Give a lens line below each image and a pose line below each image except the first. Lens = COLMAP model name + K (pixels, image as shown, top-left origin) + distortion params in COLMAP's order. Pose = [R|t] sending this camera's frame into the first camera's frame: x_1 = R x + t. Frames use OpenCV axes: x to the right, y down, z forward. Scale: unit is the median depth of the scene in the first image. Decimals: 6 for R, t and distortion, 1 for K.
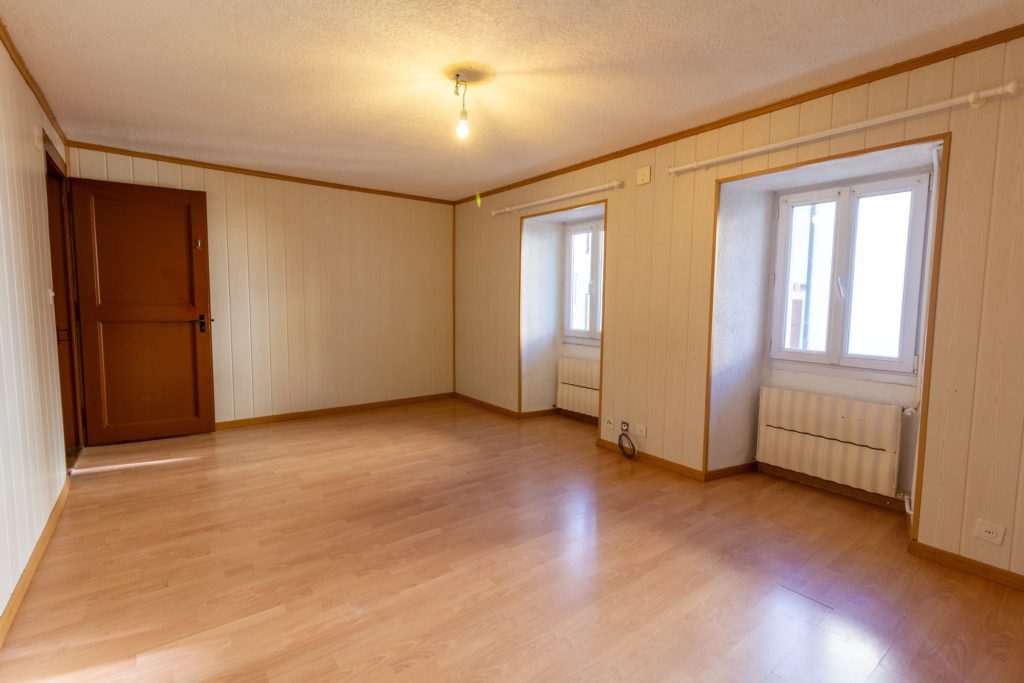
lens RADIAL K [[493.0, 0, 510.7], [0, 493.0, 324.8], [0, 0, 1]] dist [-0.000474, -0.000136]
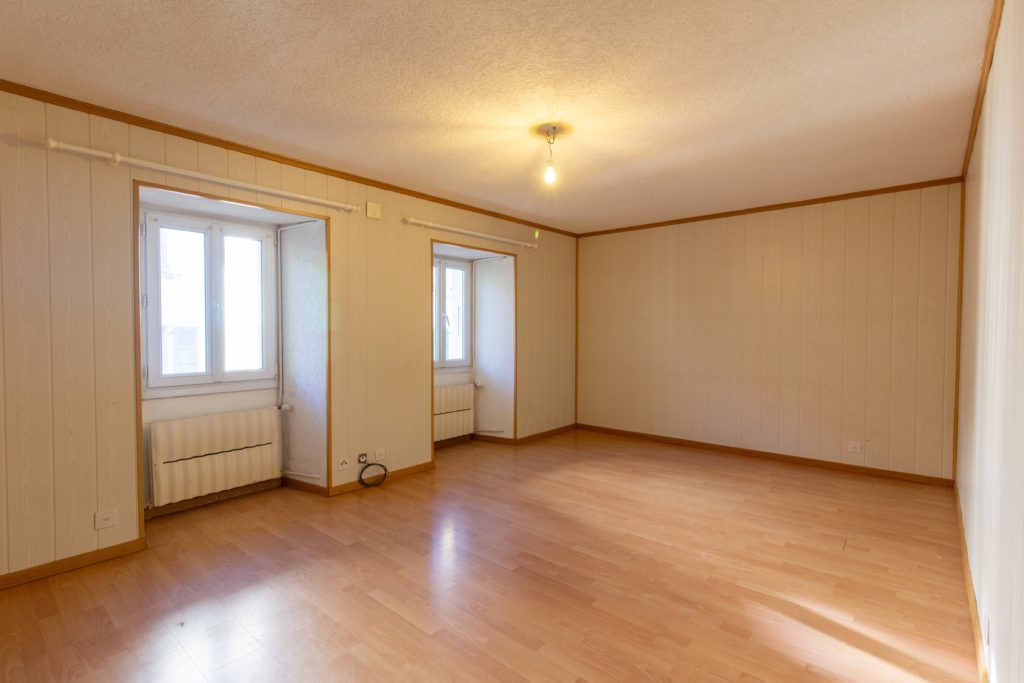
lens RADIAL K [[476.3, 0, 512.0], [0, 476.3, 341.5], [0, 0, 1]] dist [-0.000829, 0.000099]
pose [[-0.222602, -0.040526, 0.974067, -1.000130], [0.042858, 0.997763, 0.051306, -0.082610], [-0.973967, 0.053167, -0.220367, 1.206363]]
